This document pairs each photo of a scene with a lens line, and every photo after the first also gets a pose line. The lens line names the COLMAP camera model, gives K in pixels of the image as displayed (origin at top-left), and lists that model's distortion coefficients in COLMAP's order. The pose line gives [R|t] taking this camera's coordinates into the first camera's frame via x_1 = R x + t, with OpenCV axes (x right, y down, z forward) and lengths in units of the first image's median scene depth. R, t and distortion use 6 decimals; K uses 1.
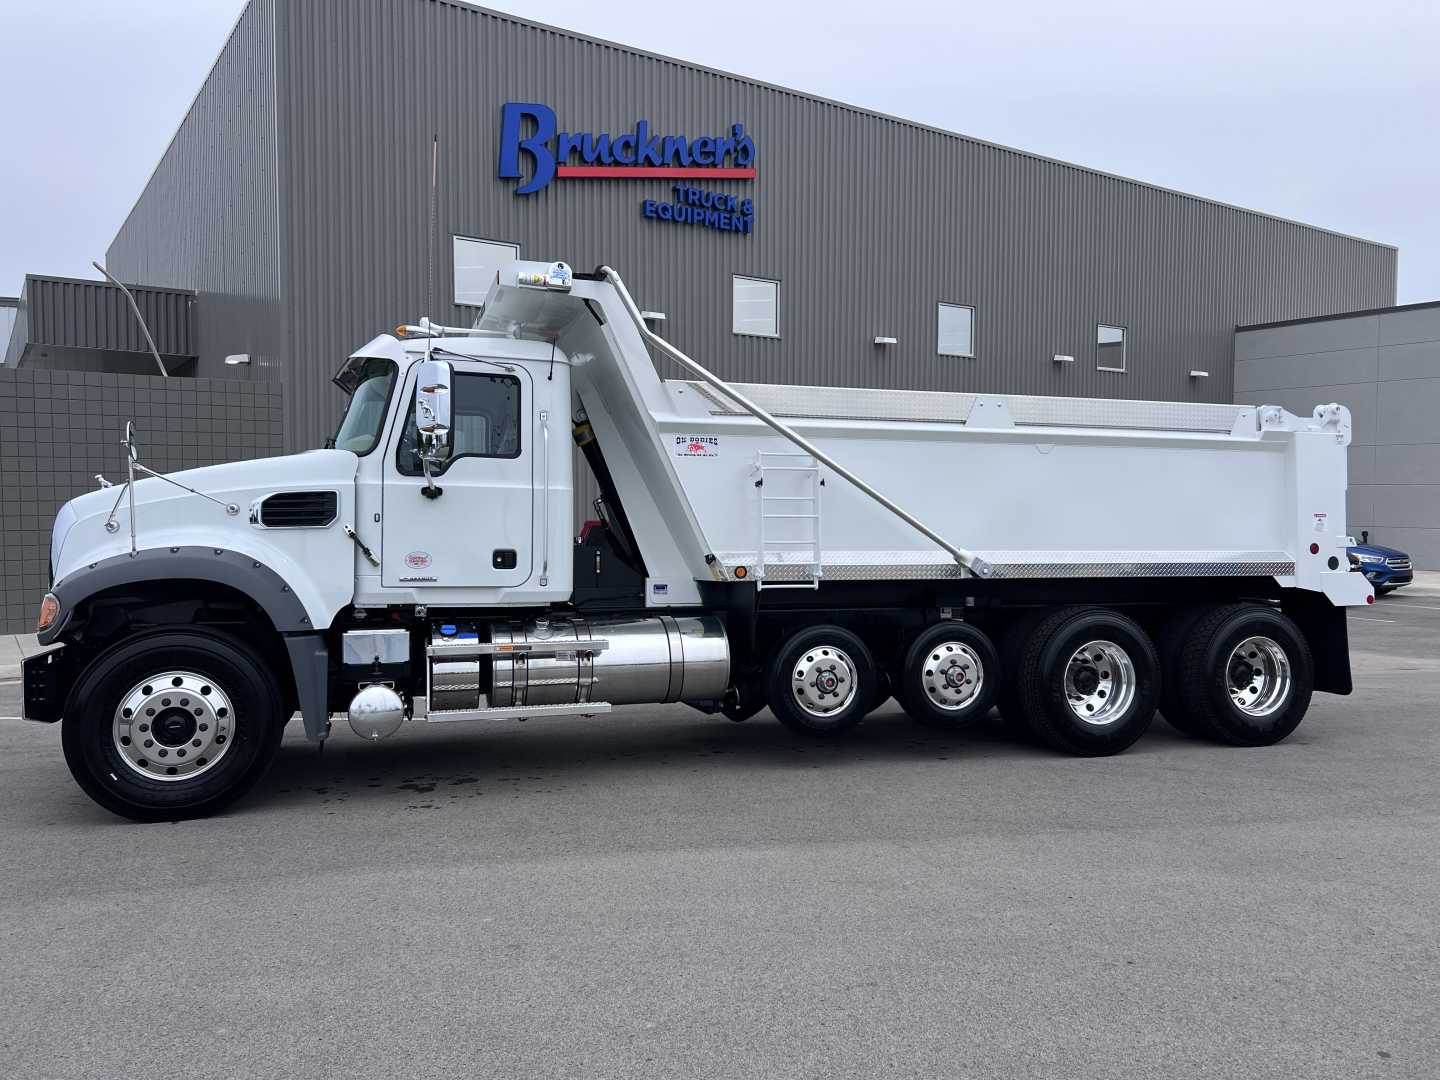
lens RADIAL K [[1084.9, 0, 731.6], [0, 1084.9, 539.1], [0, 0, 1]] dist [0.046363, -0.046751]
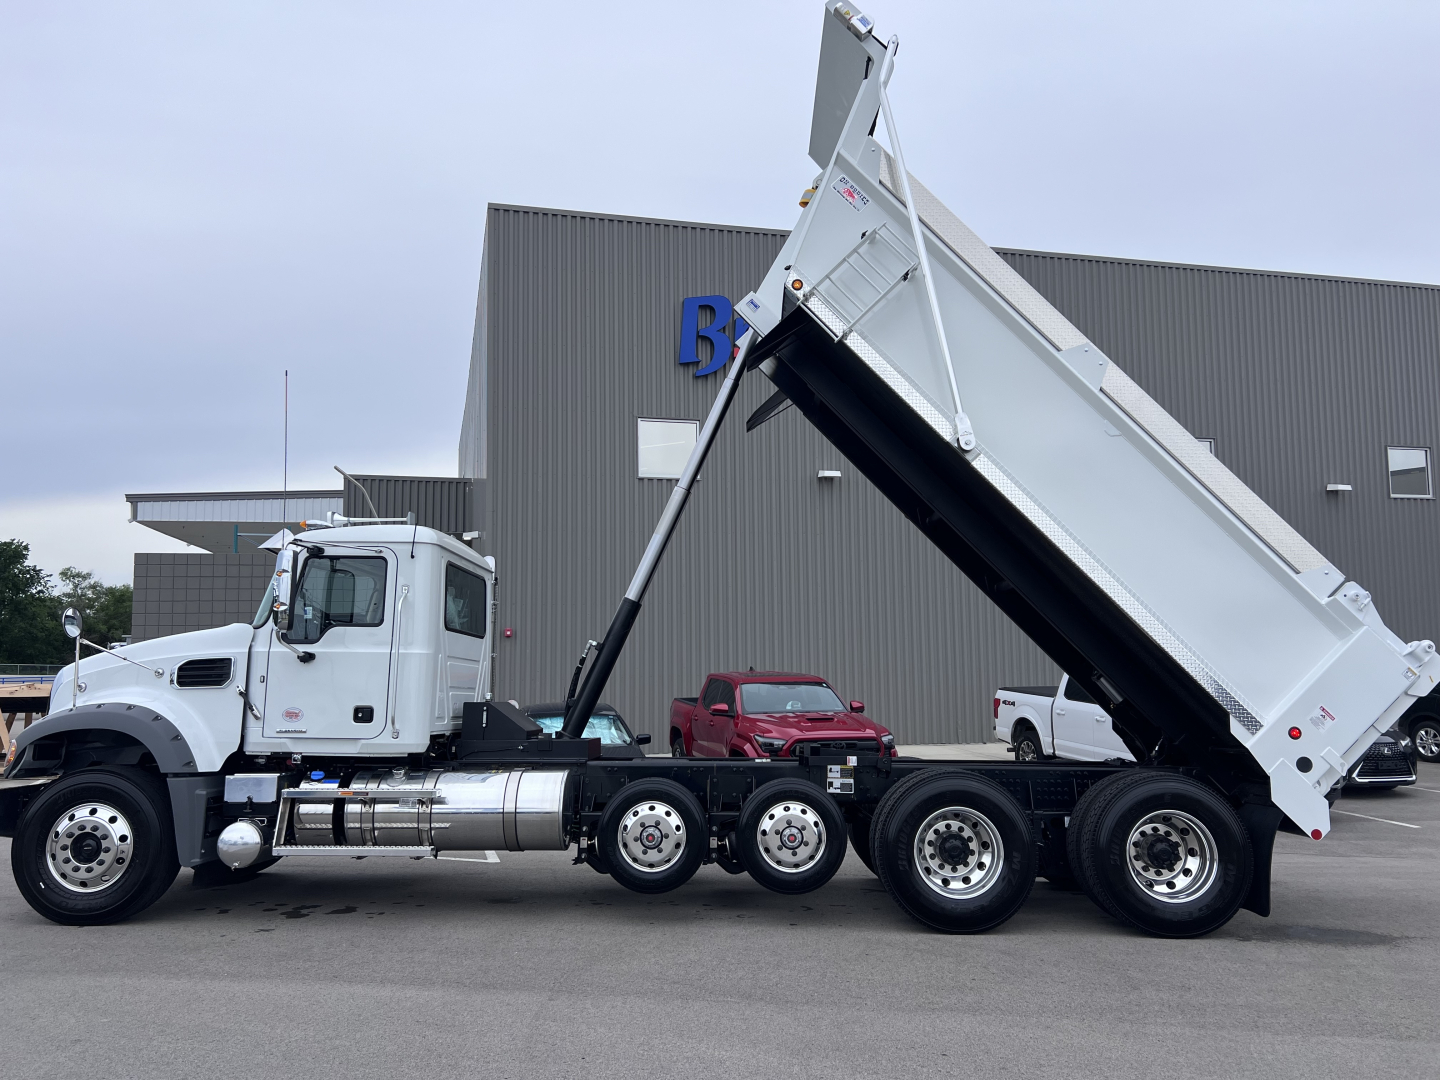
lens RADIAL K [[1084.9, 0, 723.6], [0, 1084.9, 540.8], [0, 0, 1]] dist [0.046363, -0.046751]
pose [[0.940966, -0.044284, -0.335593, 0.554419], [-0.001676, 0.990784, -0.135441, -0.008110], [0.338498, 0.128008, 0.932219, 0.023329]]
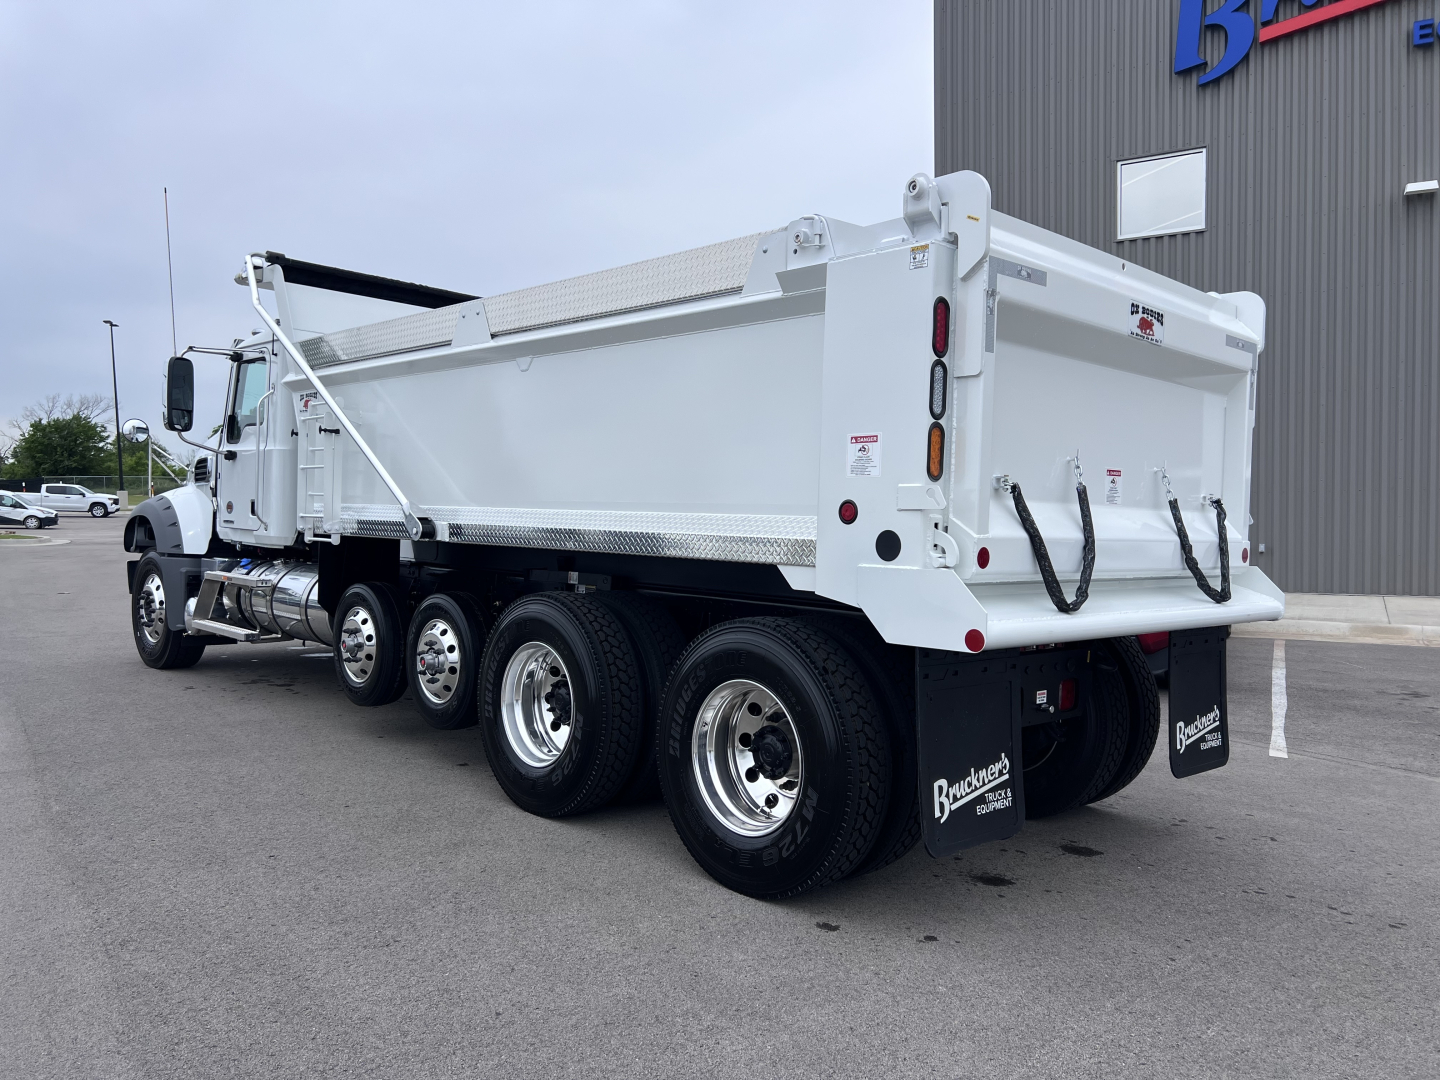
lens RADIAL K [[1084.9, 0, 718.9], [0, 1084.9, 550.7], [0, 0, 1]] dist [0.046363, -0.046751]
pose [[0.432670, 0.041878, -0.900579, 1.153005], [-0.017033, 0.999122, 0.038277, 0.010327], [0.901391, -0.001222, 0.433004, 0.947312]]
